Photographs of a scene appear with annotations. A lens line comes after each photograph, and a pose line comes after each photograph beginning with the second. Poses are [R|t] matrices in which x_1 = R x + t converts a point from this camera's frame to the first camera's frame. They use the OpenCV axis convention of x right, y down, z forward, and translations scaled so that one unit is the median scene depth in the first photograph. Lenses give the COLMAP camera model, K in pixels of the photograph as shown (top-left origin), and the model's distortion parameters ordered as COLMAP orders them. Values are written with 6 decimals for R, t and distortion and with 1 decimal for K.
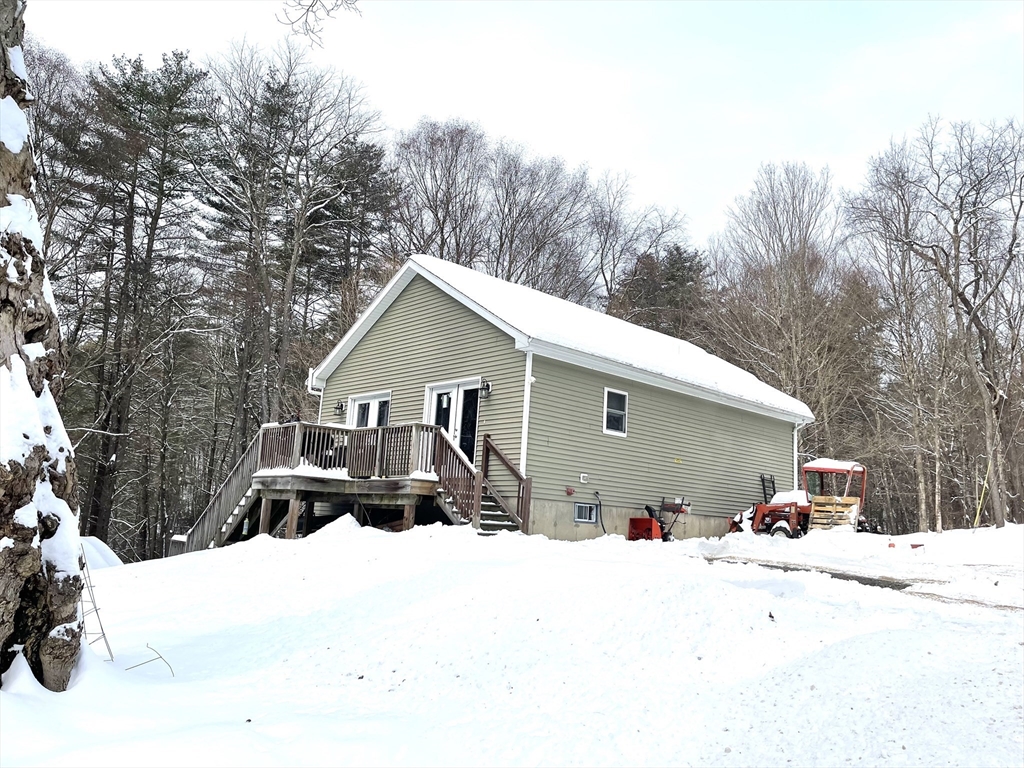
lens RADIAL K [[773.8, 0, 512.0], [0, 773.8, 384.0], [0, 0, 1]] dist [0.073938, -0.091542]
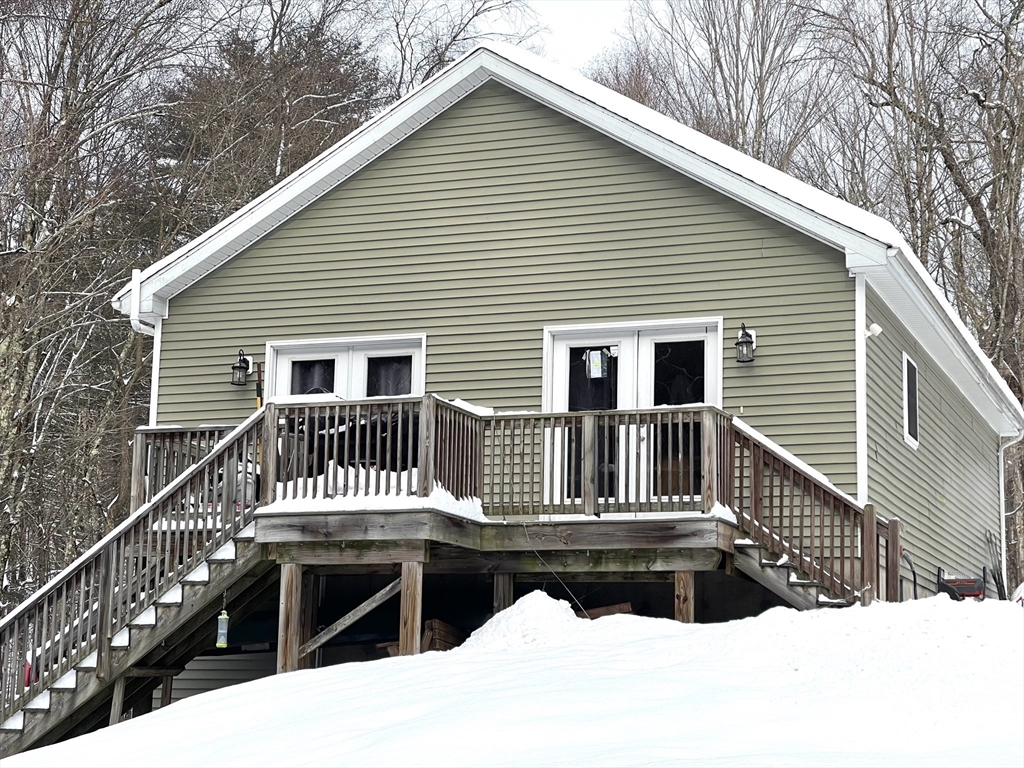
lens RADIAL K [[1948.3, 0, 512.0], [0, 1948.3, 384.0], [0, 0, 1]] dist [0.242887, -0.013367]
pose [[0.895120, 0.041643, 0.443876, -0.689658], [-0.050217, 0.998710, 0.007573, 0.029103], [-0.442988, -0.029069, 0.896056, -0.052335]]
